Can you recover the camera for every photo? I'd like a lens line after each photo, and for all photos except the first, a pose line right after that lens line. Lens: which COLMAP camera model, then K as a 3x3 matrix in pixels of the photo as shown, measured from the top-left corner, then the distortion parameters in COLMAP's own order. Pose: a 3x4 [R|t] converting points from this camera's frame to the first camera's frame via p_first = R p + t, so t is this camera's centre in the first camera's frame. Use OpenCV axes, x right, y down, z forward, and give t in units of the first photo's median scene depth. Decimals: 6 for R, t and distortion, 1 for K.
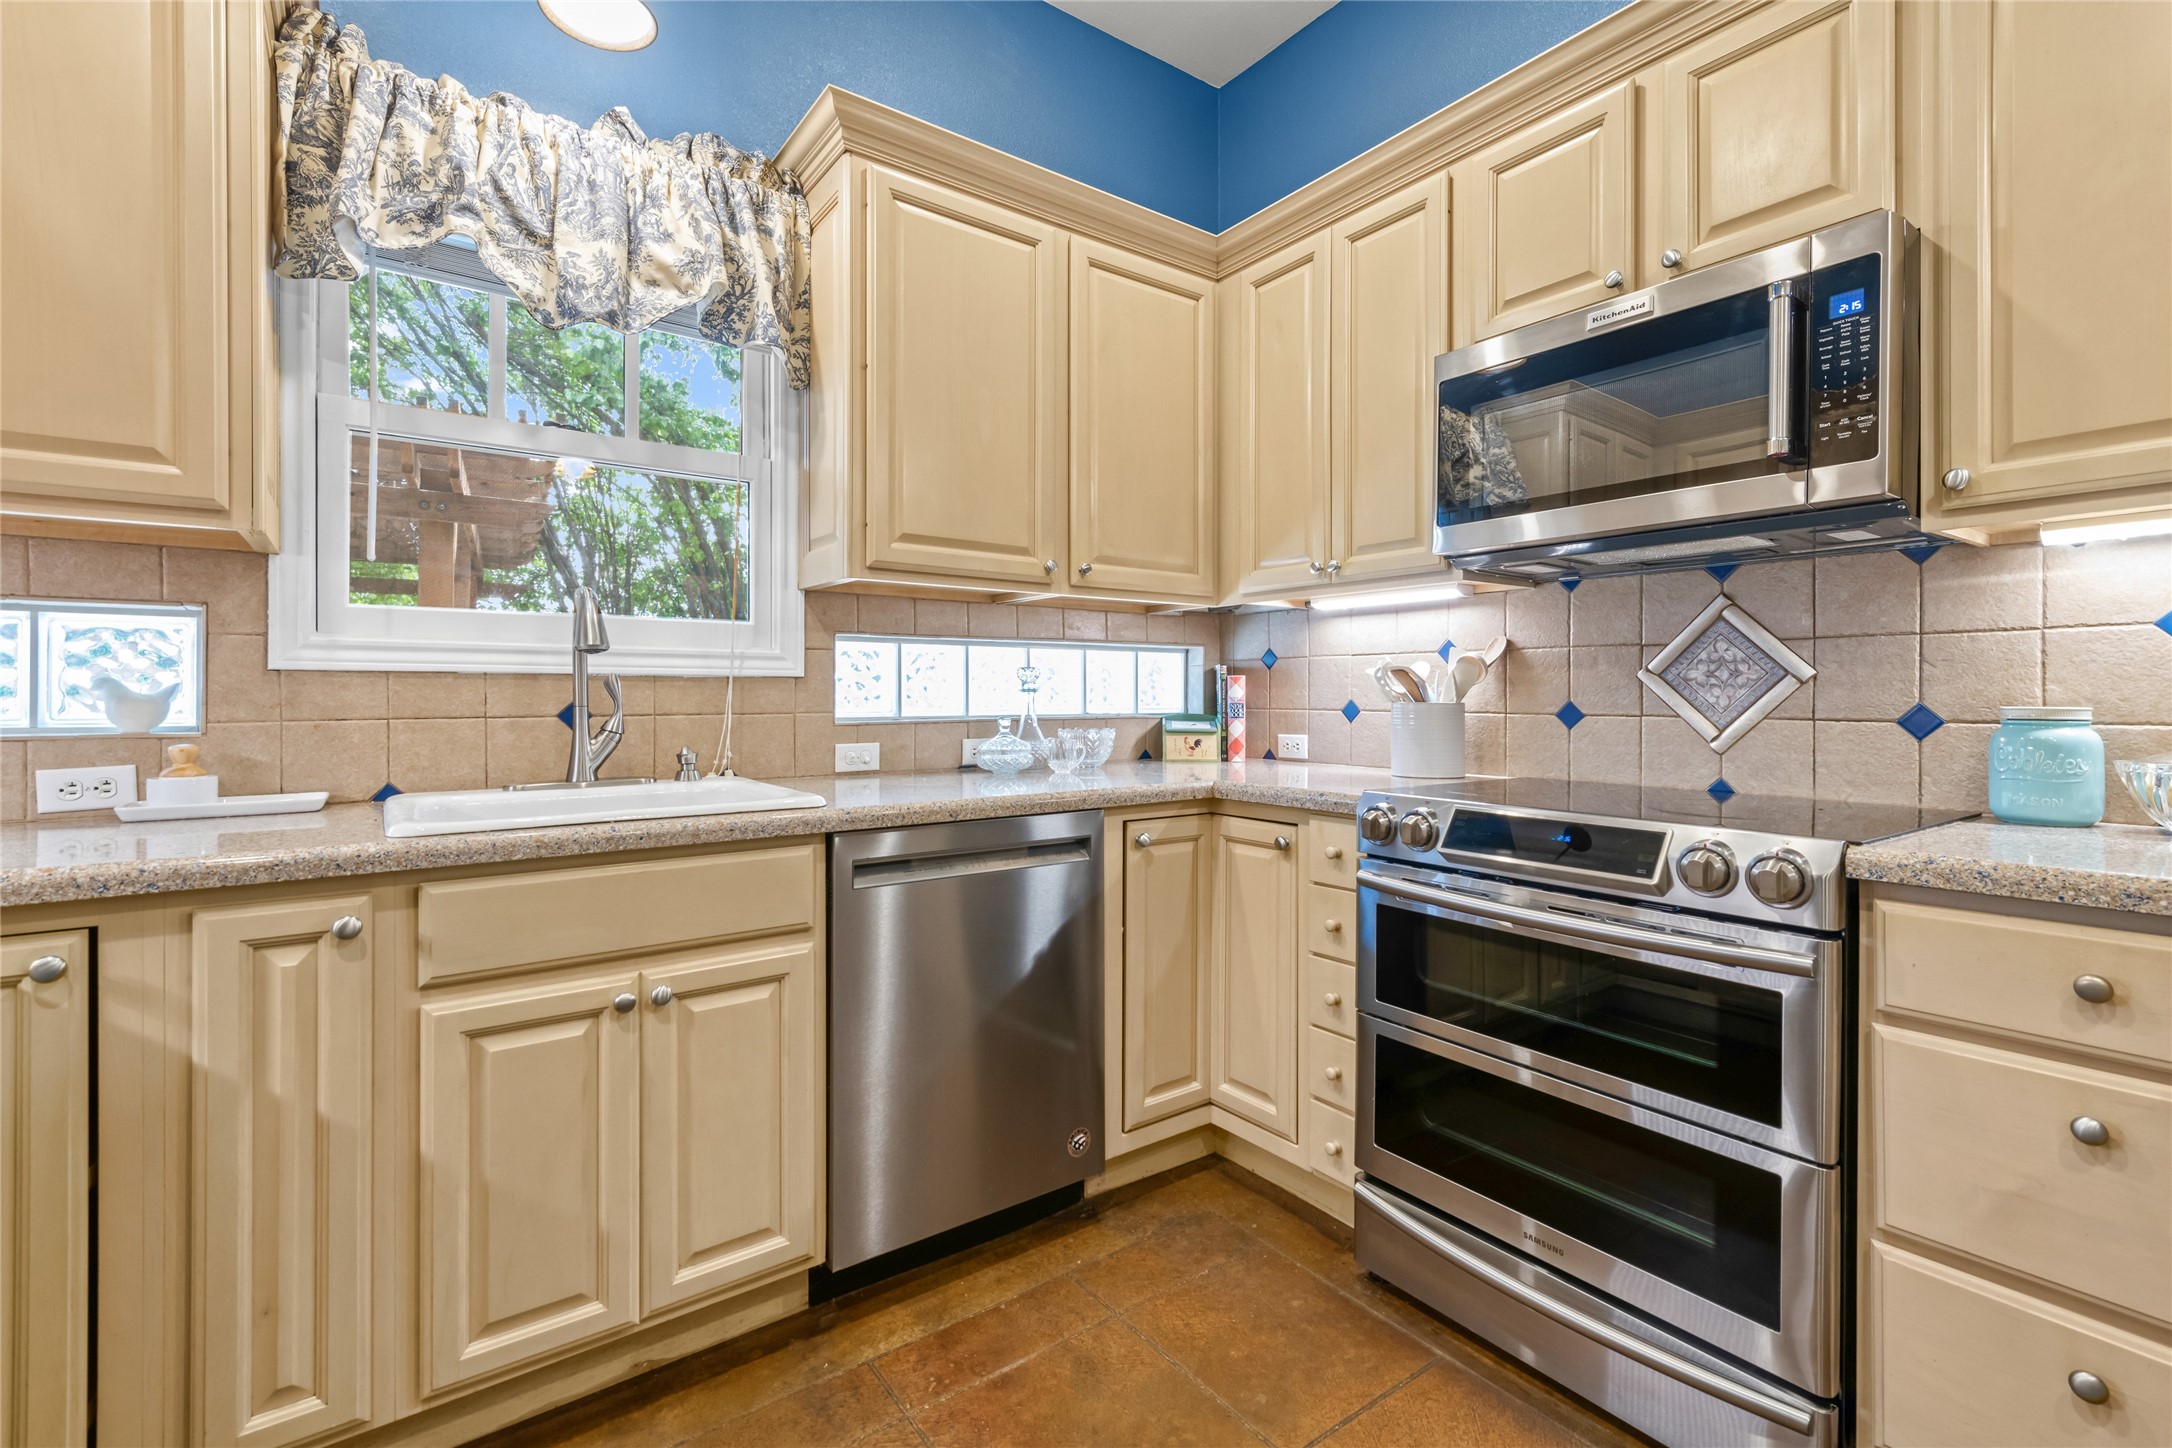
lens RADIAL K [[962.0, 0, 1118.6], [0, 962.0, 696.2], [0, 0, 1]] dist [0.012039, -0.001082]
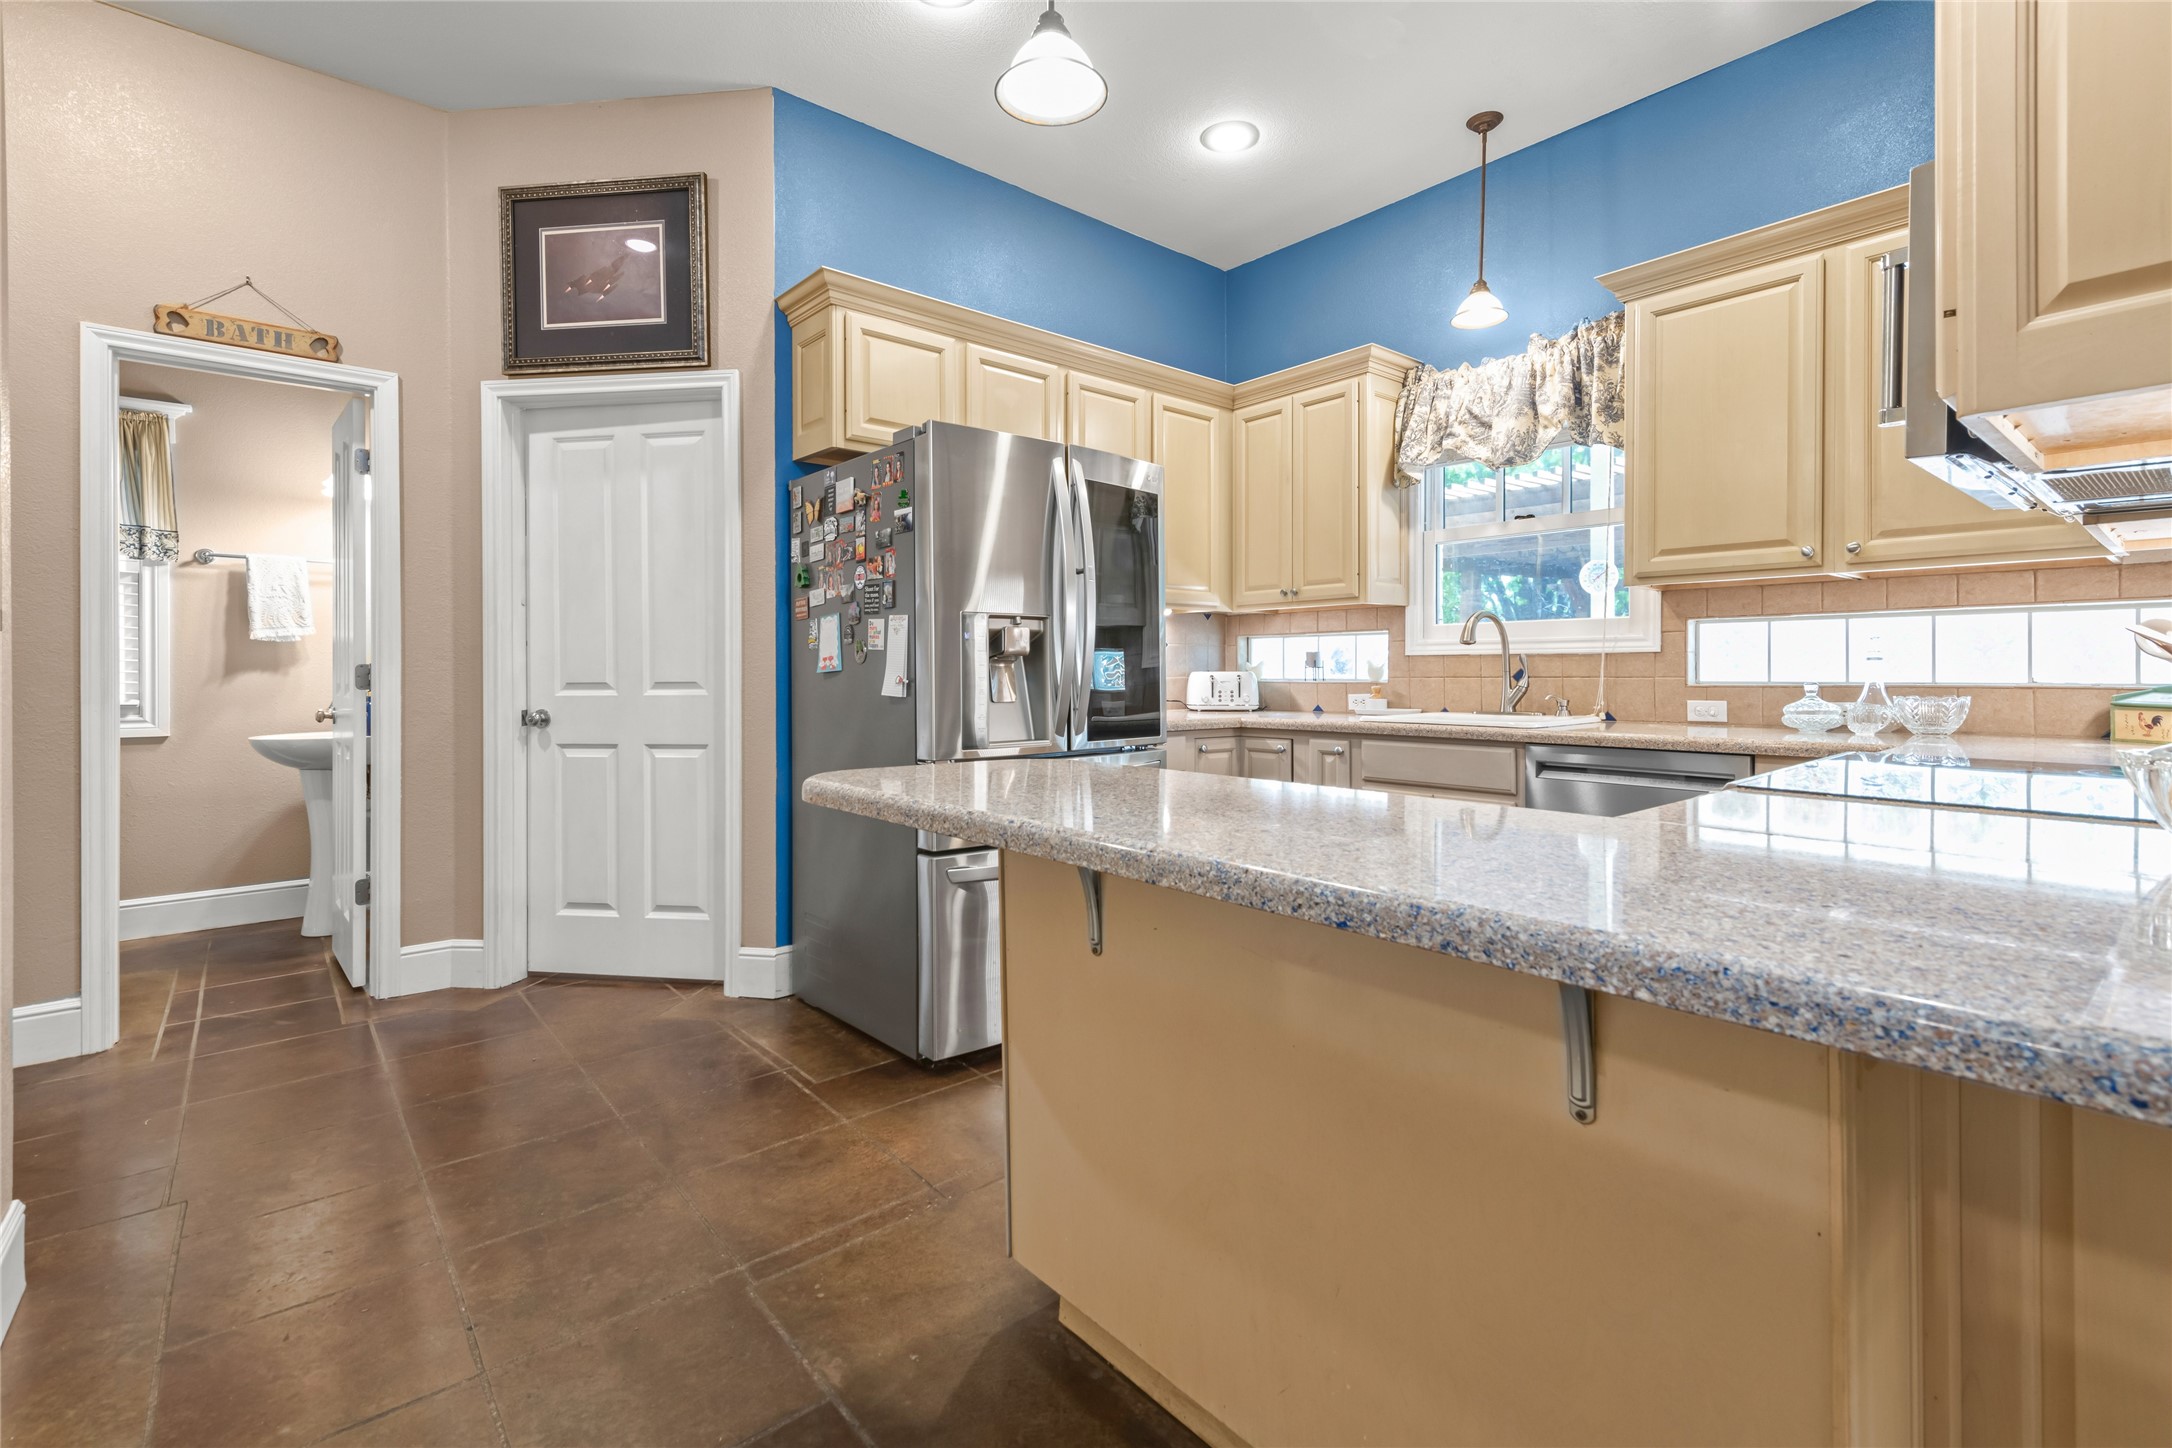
lens RADIAL K [[963.7, 0, 1098.4], [0, 963.7, 681.2], [0, 0, 1]] dist [0.012024, -0.000537]
pose [[0.071506, 0.011216, -0.997377, 1.281382], [0.003199, 0.999929, 0.011474, 0.004886], [0.997435, -0.004011, 0.071465, 0.083457]]
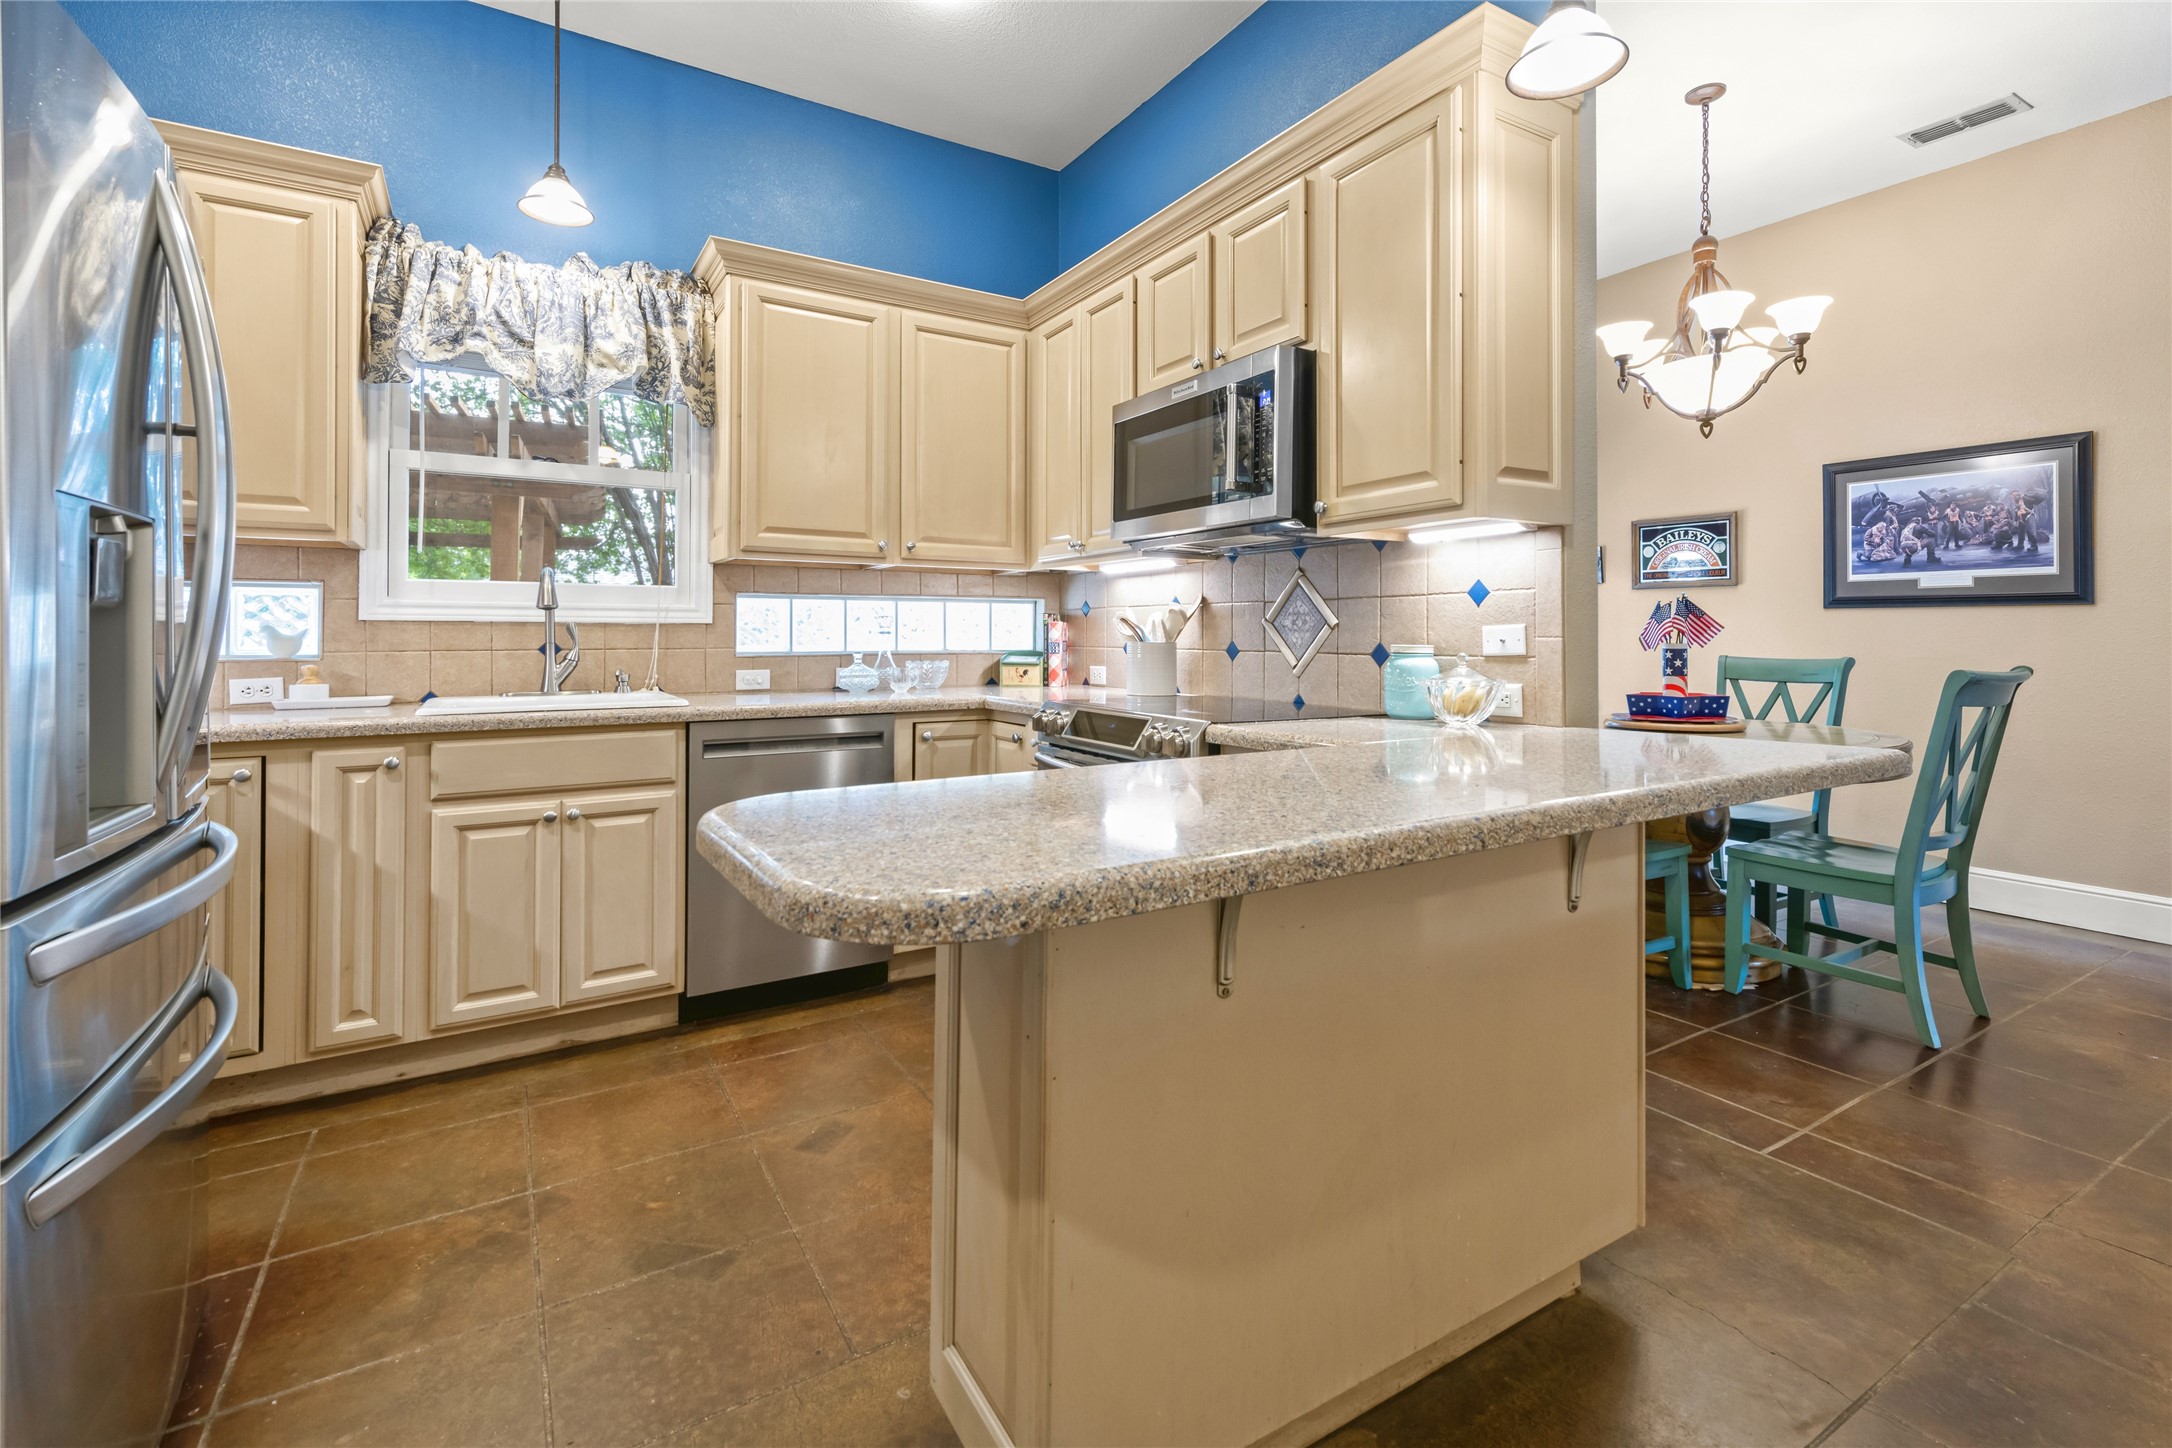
lens RADIAL K [[974.1, 0, 1126.3], [0, 974.1, 628.3], [0, 0, 1]] dist [0.014463, 0.000273]
pose [[0.996952, 0.000844, -0.078010, 0.499136], [-0.001495, 0.999964, -0.008296, -0.001845], [0.078000, 0.008387, 0.996918, -0.506457]]
